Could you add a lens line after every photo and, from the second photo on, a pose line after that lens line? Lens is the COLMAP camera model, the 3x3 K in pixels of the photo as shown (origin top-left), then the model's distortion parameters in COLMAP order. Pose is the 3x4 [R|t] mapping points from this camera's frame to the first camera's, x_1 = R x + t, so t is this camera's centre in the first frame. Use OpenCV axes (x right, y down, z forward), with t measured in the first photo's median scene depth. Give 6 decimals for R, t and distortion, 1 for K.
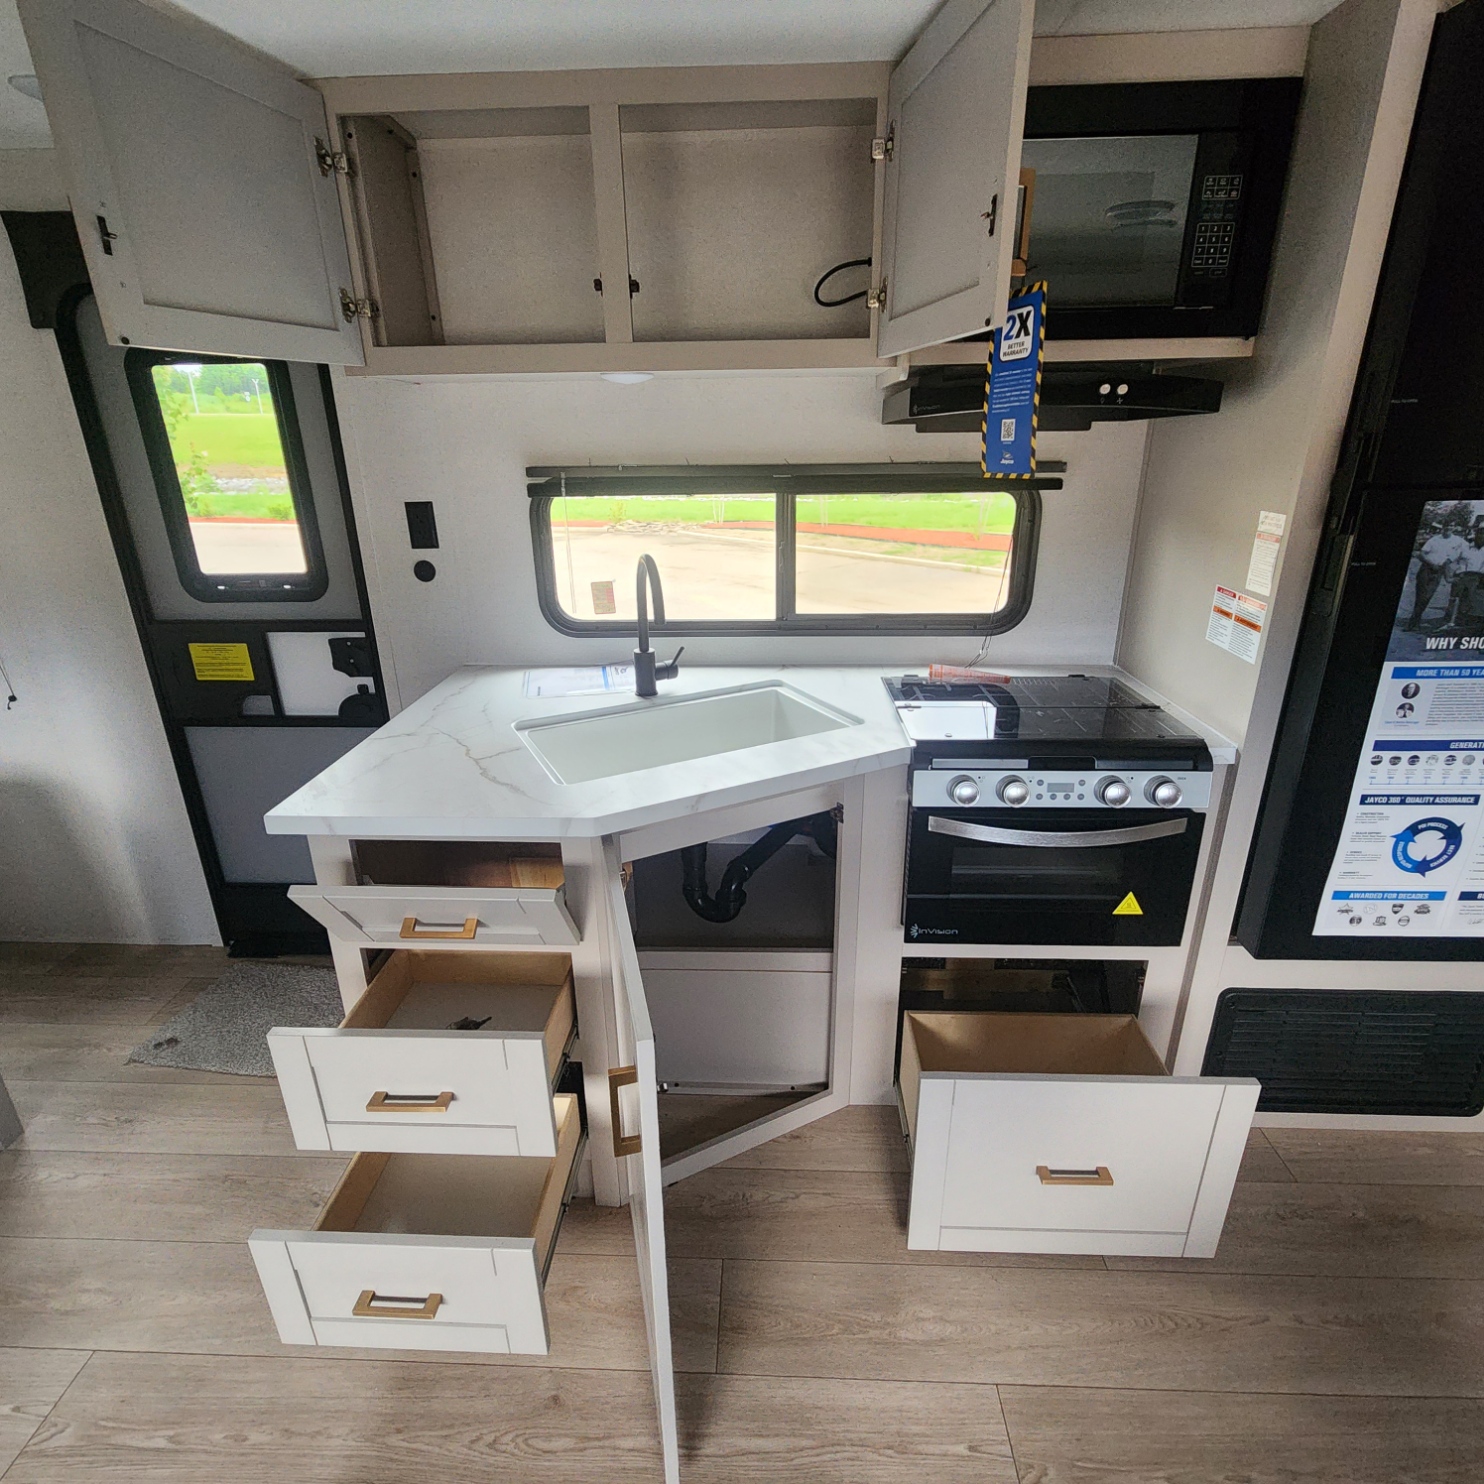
lens RADIAL K [[813.1, 0, 742.0], [0, 813.1, 742.0], [0, 0, 1]] dist [0.000834, 0.000101]
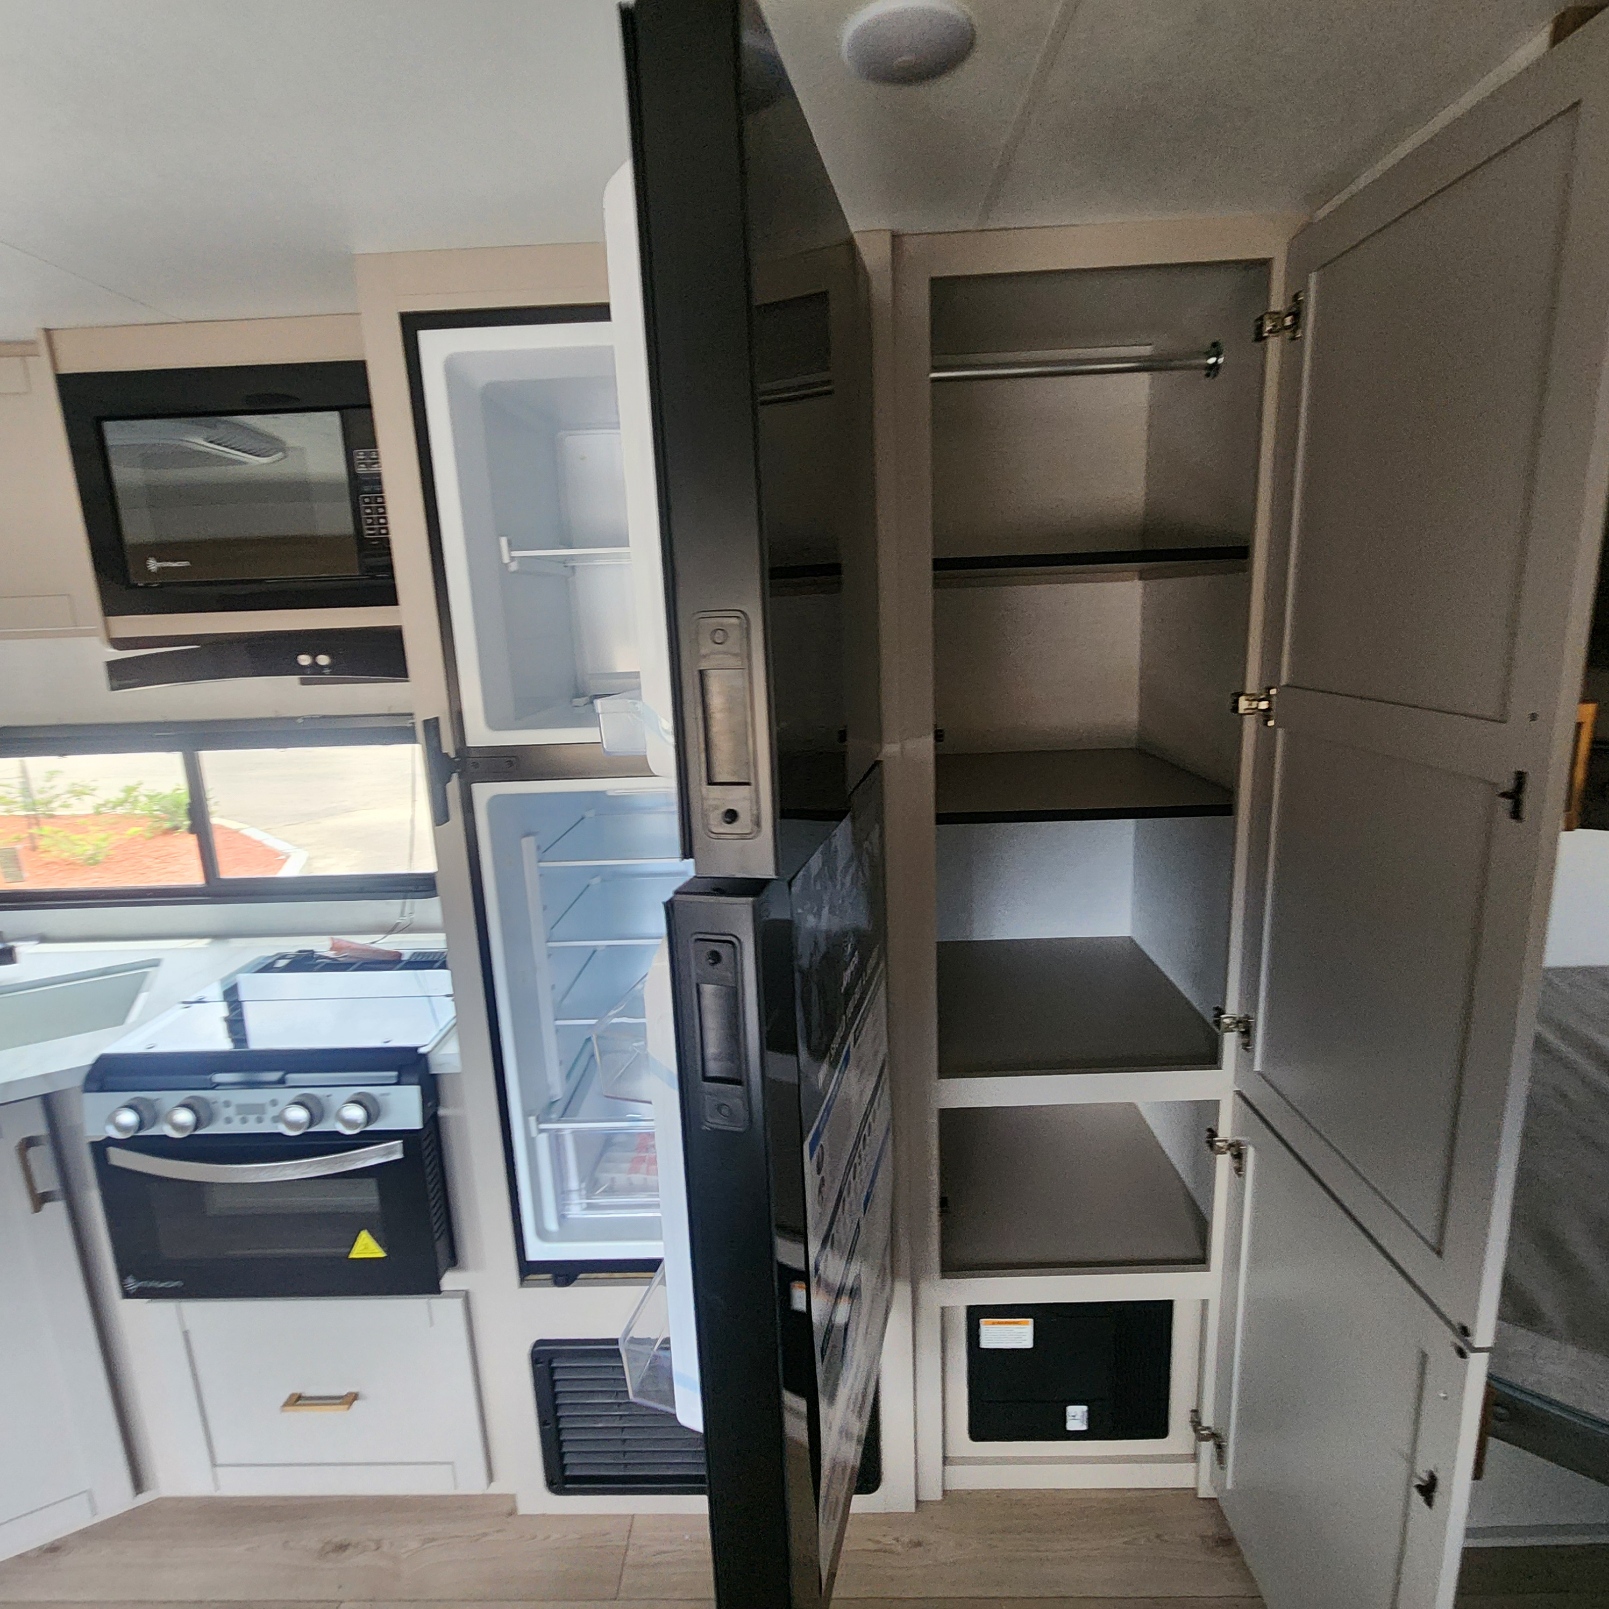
lens RADIAL K [[904.8, 0, 804.5], [0, 904.8, 804.5], [0, 0, 1]] dist [-0.002441, -0.001020]
pose [[0.999348, -0.029204, 0.021253, 0.938898], [0.031986, 0.988885, -0.145199, -0.101471], [-0.016777, 0.145784, 0.989174, 0.004381]]
